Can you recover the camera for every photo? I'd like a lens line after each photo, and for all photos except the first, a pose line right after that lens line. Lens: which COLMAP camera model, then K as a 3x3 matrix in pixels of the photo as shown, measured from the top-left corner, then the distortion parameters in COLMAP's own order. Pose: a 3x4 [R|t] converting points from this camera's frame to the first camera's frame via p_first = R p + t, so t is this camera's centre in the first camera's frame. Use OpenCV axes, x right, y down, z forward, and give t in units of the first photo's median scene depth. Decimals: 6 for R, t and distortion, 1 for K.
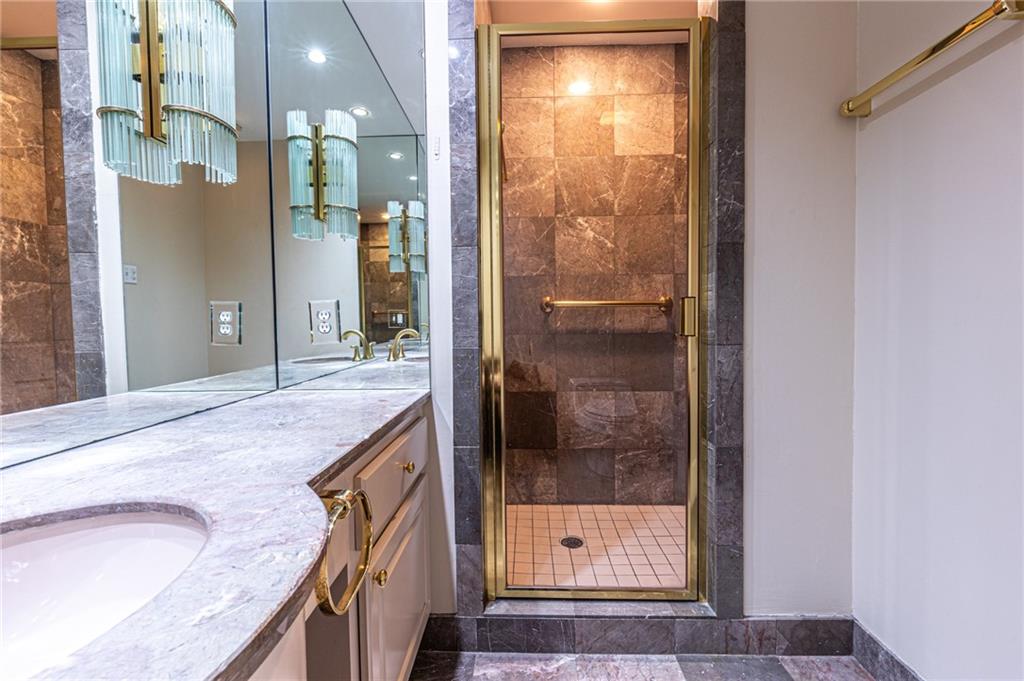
lens RADIAL K [[448.7, 0, 512.9], [0, 448.7, 341.6], [0, 0, 1]] dist [0.003923, 0.000075]
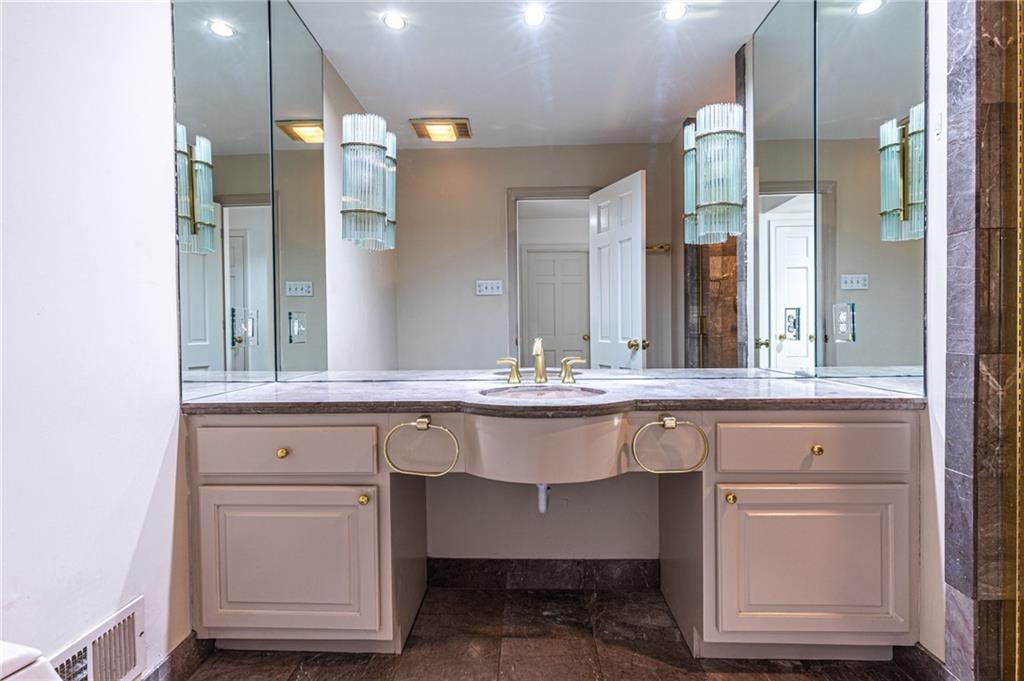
lens RADIAL K [[458.8, 0, 516.4], [0, 458.8, 336.0], [0, 0, 1]] dist [0.003393, -0.000215]
pose [[0.002575, 0.027251, -0.999625, 0.745223], [-0.027495, 0.999253, 0.027170, -0.018897], [0.999619, 0.027415, 0.003322, 0.172735]]
